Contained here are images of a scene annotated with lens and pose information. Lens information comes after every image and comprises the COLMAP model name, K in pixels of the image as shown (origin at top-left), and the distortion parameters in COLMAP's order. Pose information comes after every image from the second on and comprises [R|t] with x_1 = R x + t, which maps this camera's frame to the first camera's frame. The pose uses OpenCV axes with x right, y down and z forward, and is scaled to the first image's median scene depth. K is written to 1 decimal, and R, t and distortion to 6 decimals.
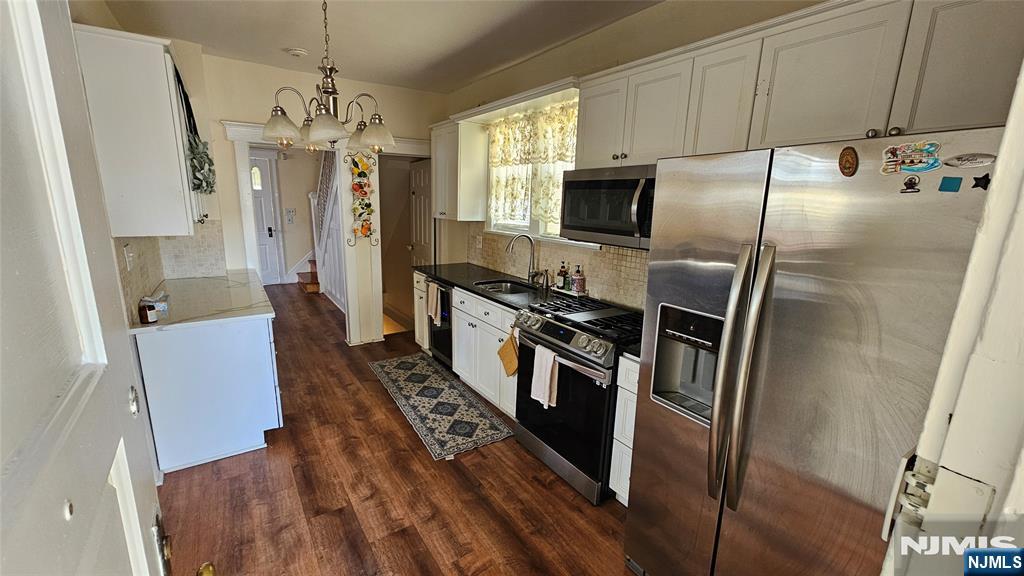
lens RADIAL K [[416.4, 0, 510.0], [0, 416.4, 290.4], [0, 0, 1]] dist [-0.001086, -0.000291]
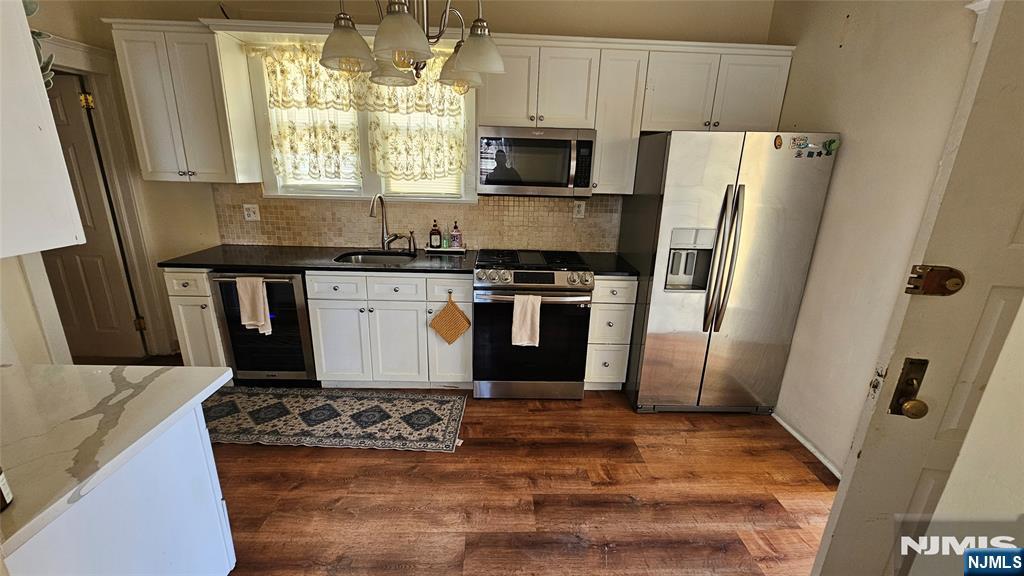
lens RADIAL K [[416.4, 0, 511.6], [0, 416.4, 289.7], [0, 0, 1]] dist [-0.001086, -0.000291]
pose [[0.541587, -0.250226, 0.802540, -0.650694], [0.164678, 0.967755, 0.190607, -0.072713], [-0.824357, 0.028931, 0.565330, 0.328508]]
